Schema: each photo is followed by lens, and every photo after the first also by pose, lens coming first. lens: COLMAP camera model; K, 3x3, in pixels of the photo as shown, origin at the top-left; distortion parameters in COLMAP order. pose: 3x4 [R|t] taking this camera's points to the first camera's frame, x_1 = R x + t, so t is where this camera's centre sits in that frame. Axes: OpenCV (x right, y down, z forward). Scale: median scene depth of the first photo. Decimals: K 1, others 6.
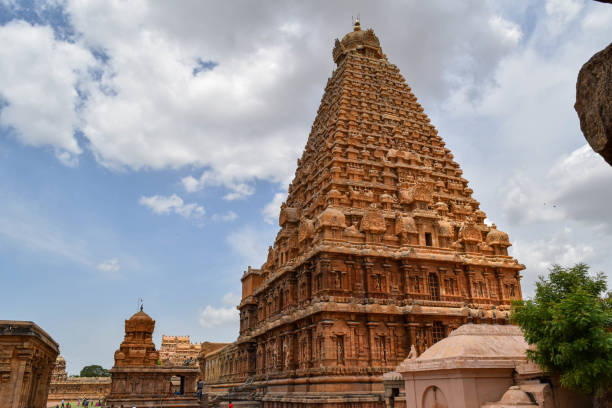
lens RADIAL K [[496.0, 0, 307.7], [0, 496.0, 199.3], [0, 0, 1]] dist [-0.001676, 0.009689]
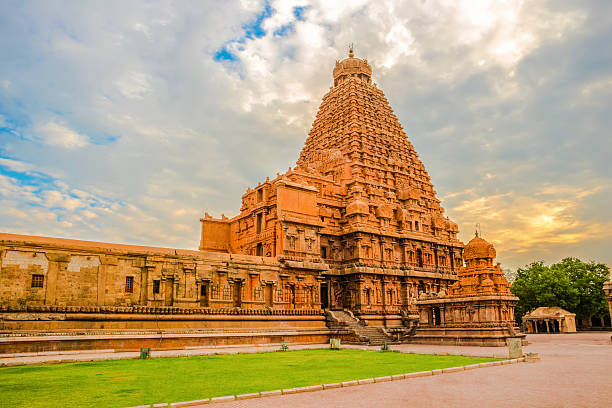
lens RADIAL K [[431.5, 0, 302.3], [0, 431.5, 208.4], [0, 0, 1]] dist [-0.053185, 0.031780]
pose [[0.969883, 0.073588, 0.232190, -0.350328], [-0.096053, 0.991570, 0.086964, -0.043939], [-0.223833, -0.106648, 0.968775, -0.132200]]
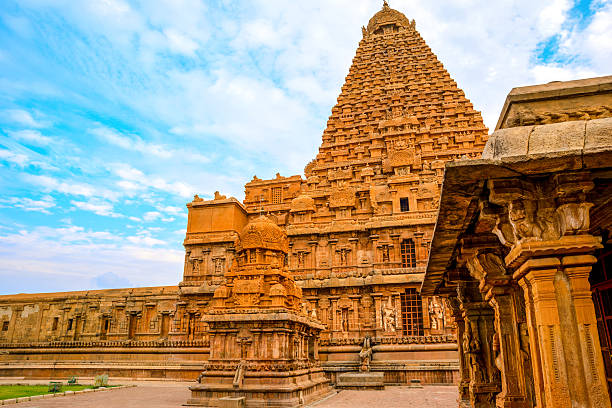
lens RADIAL K [[431.5, 0, 319.9], [0, 431.5, 206.3], [0, 0, 1]] dist [-0.053185, 0.031780]
pose [[0.808612, -0.183794, -0.558898, 0.529994], [0.203090, 0.978759, -0.028035, 0.068408], [0.552179, -0.090838, 0.828762, 0.205258]]
